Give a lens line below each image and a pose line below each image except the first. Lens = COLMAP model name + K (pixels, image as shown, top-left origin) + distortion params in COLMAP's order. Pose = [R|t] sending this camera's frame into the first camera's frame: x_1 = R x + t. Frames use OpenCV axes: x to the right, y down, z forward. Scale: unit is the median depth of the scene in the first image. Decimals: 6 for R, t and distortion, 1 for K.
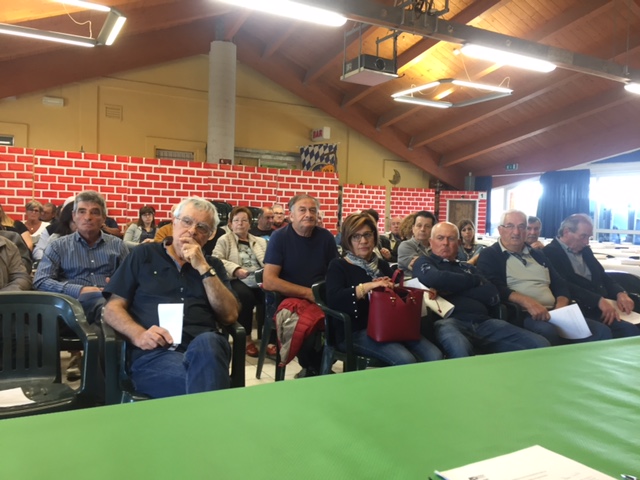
lens RADIAL K [[547.3, 0, 319.8], [0, 547.3, 236.1], [0, 0, 1]] dist [0.090773, -0.133186]
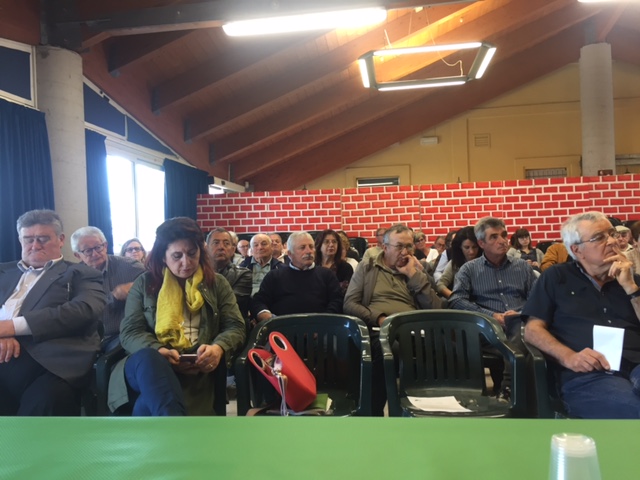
lens RADIAL K [[546.8, 0, 320.0], [0, 546.8, 240.0], [0, 0, 1]] dist [0.099502, -0.142891]
pose [[0.803371, -0.061363, -0.592309, -0.019492], [0.040641, 0.998007, -0.048271, 0.000145], [0.594091, 0.014707, 0.804264, -0.016034]]
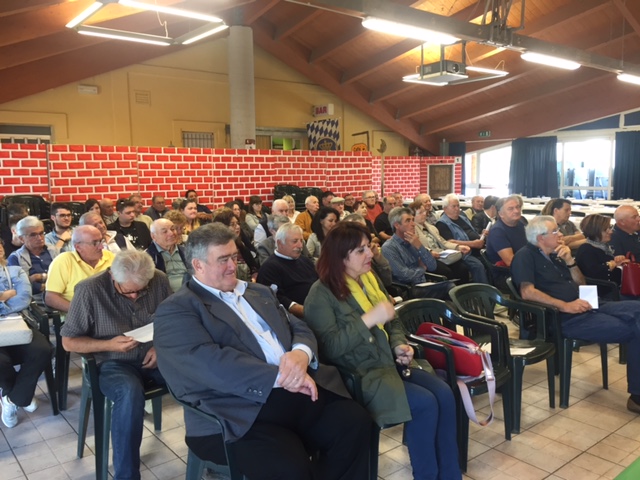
lens RADIAL K [[547.3, 0, 319.8], [0, 547.3, 236.1], [0, 0, 1]] dist [0.090773, -0.133186]
pose [[0.982409, -0.066995, 0.174311, -0.330288], [0.052431, 0.994840, 0.086856, -0.053220], [-0.179230, -0.076188, 0.980853, -0.123306]]
